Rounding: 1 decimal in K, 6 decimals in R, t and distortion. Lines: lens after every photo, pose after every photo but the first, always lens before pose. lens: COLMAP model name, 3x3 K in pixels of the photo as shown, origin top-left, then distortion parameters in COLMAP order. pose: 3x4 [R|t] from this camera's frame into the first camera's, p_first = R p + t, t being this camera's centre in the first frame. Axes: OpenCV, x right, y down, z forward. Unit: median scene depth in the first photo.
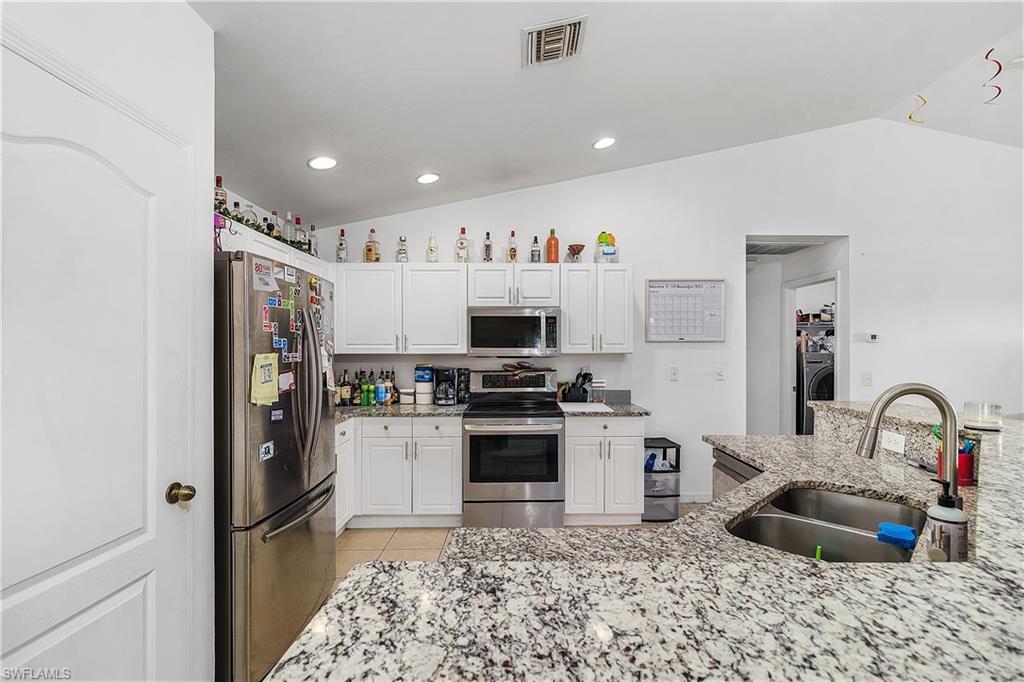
lens RADIAL K [[475.0, 0, 511.0], [0, 475.0, 343.4], [0, 0, 1]] dist [-0.000334, 0.001255]
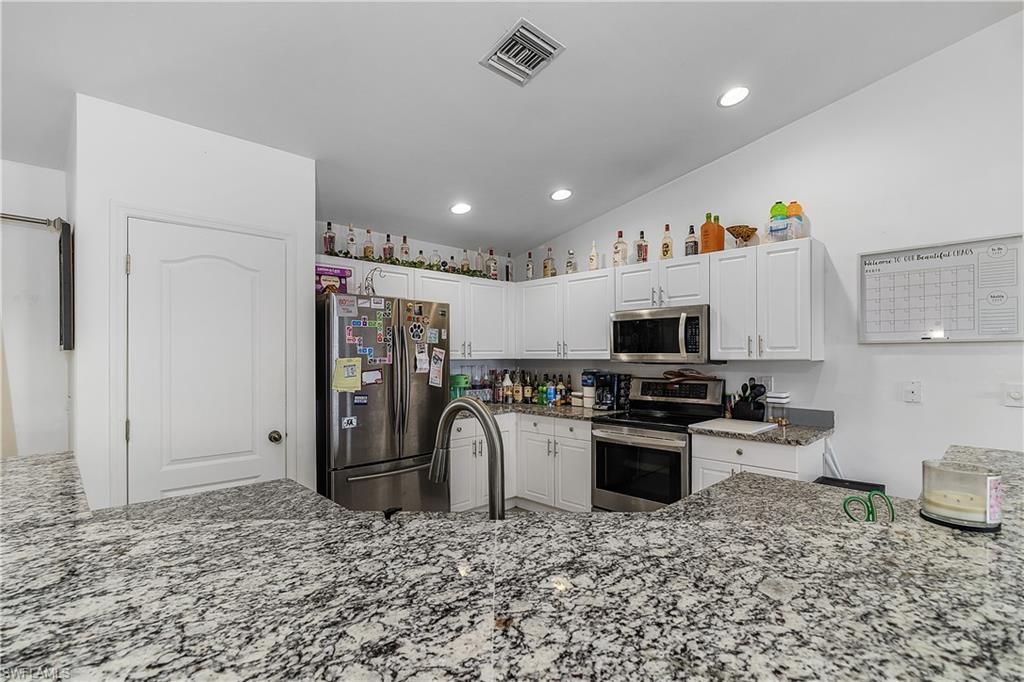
lens RADIAL K [[475.0, 0, 510.1], [0, 475.0, 352.1], [0, 0, 1]] dist [-0.000334, 0.001255]
pose [[0.697809, -0.005579, -0.716262, 0.447455], [0.009999, 0.999948, 0.001953, 0.002457], [0.716214, -0.008525, 0.697829, 0.152170]]
